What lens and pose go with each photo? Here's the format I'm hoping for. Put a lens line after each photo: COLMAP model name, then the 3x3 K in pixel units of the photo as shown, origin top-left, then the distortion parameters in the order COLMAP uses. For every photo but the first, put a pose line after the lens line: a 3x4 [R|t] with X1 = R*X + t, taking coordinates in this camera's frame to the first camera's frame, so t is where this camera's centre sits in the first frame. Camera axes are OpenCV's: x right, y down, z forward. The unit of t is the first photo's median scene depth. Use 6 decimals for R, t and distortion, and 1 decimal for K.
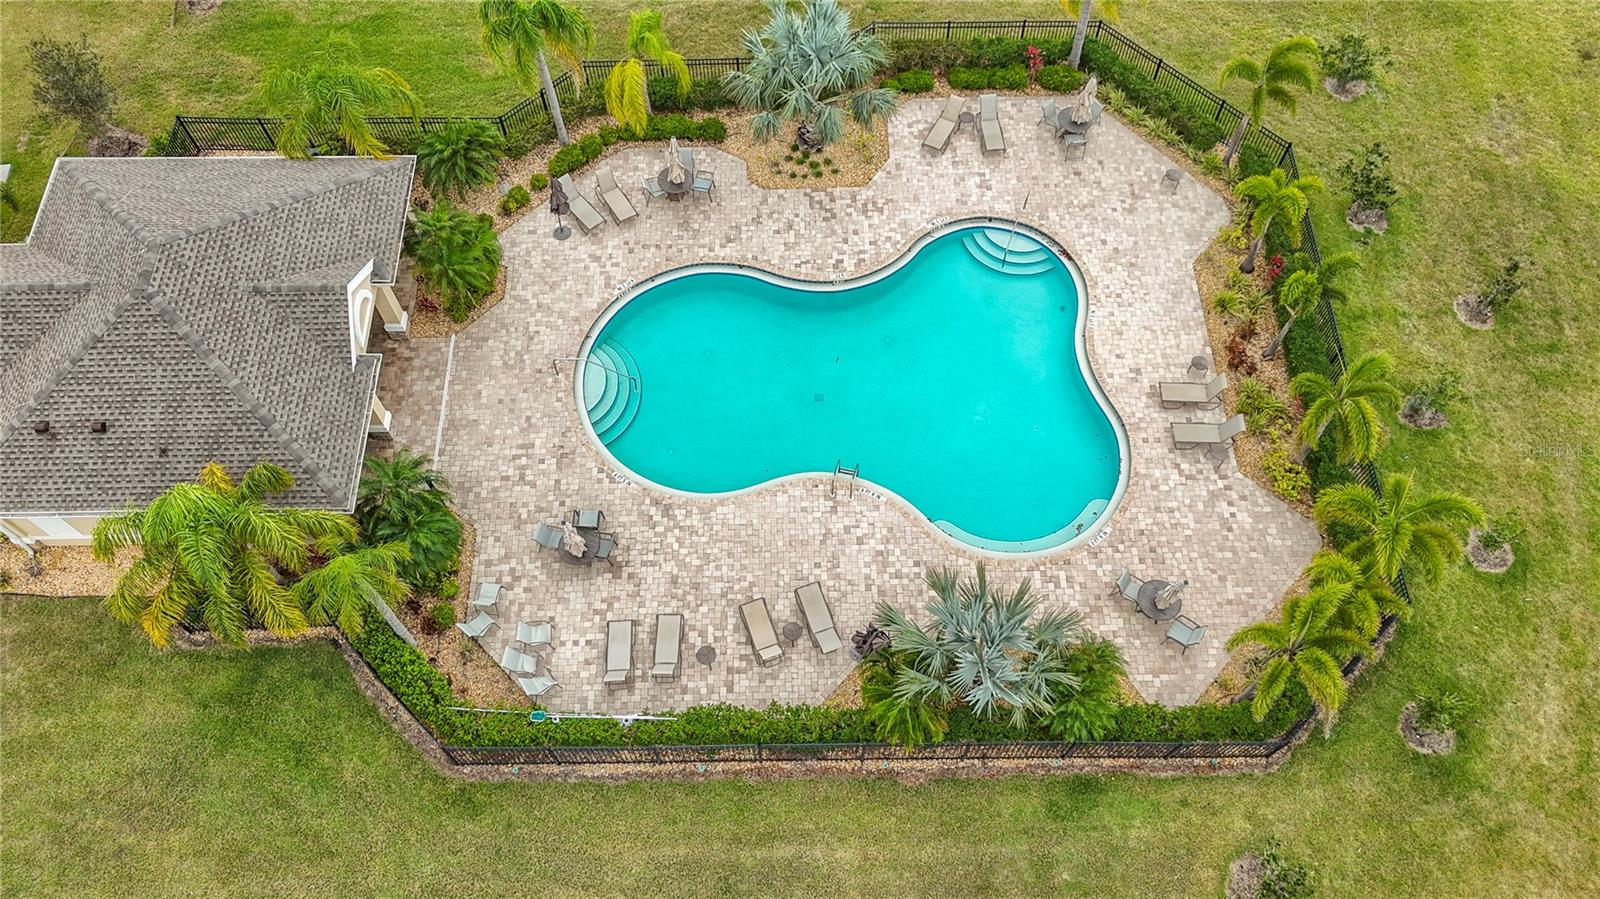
lens RADIAL K [[1178.4, 0, 797.3], [0, 1178.4, 449.4], [0, 0, 1]] dist [0.054429, -0.046015]
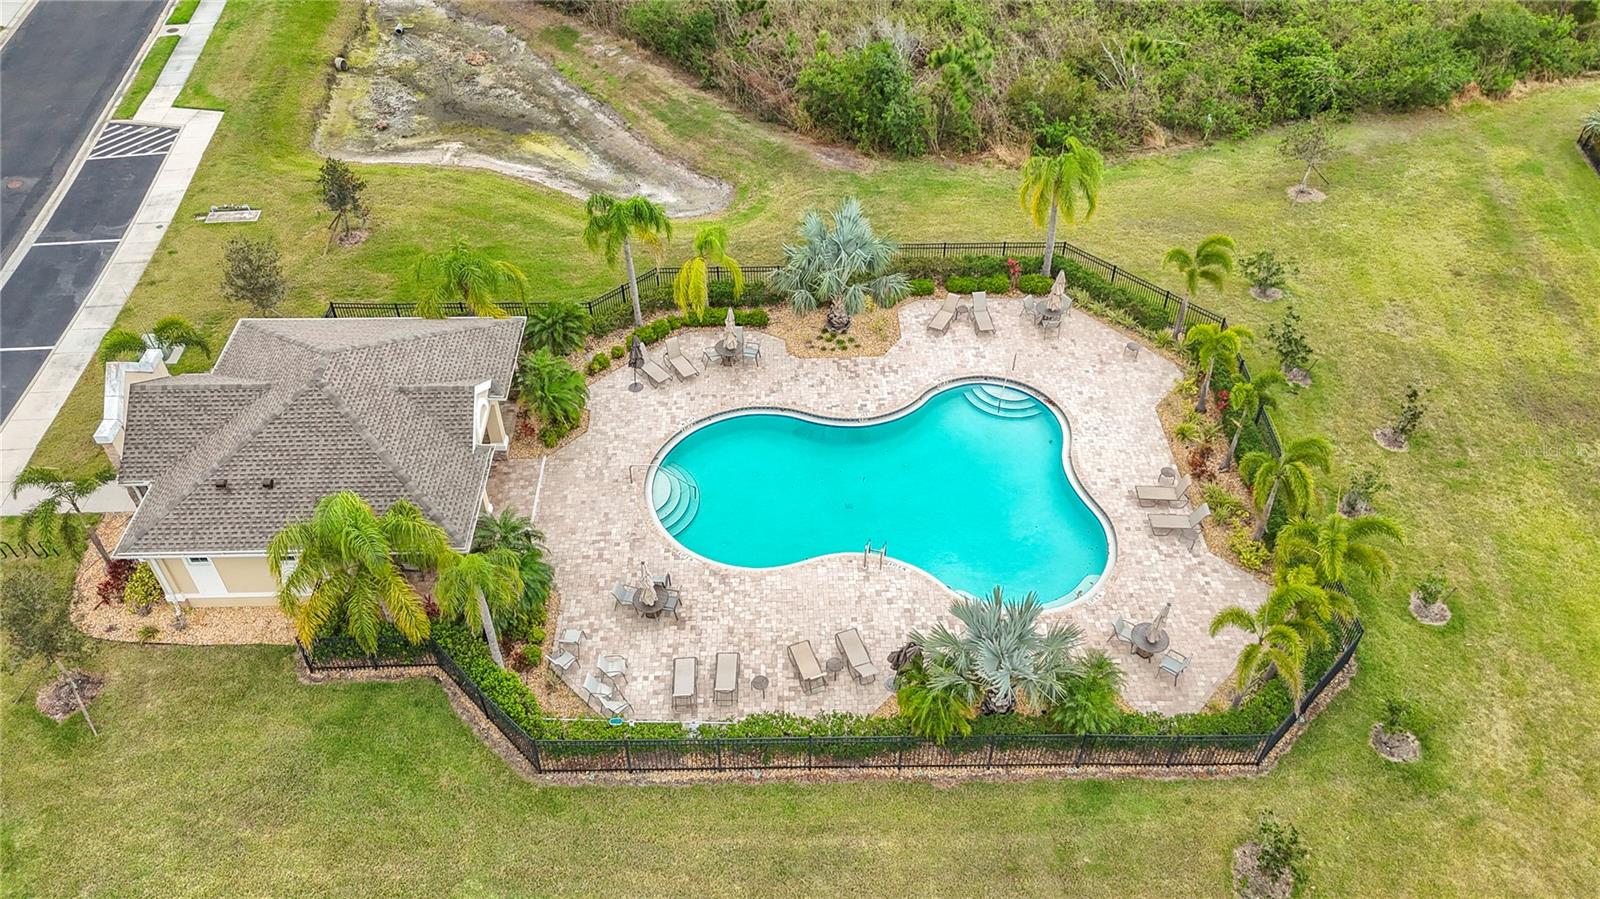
lens RADIAL K [[1178.4, 0, 795.6], [0, 1178.4, 459.5], [0, 0, 1]] dist [0.054429, -0.046015]
pose [[0.999994, -0.000832, 0.003345, -0.044287], [0.001836, 0.949791, -0.312880, 0.312492], [-0.002917, 0.312884, 0.949787, -0.152340]]
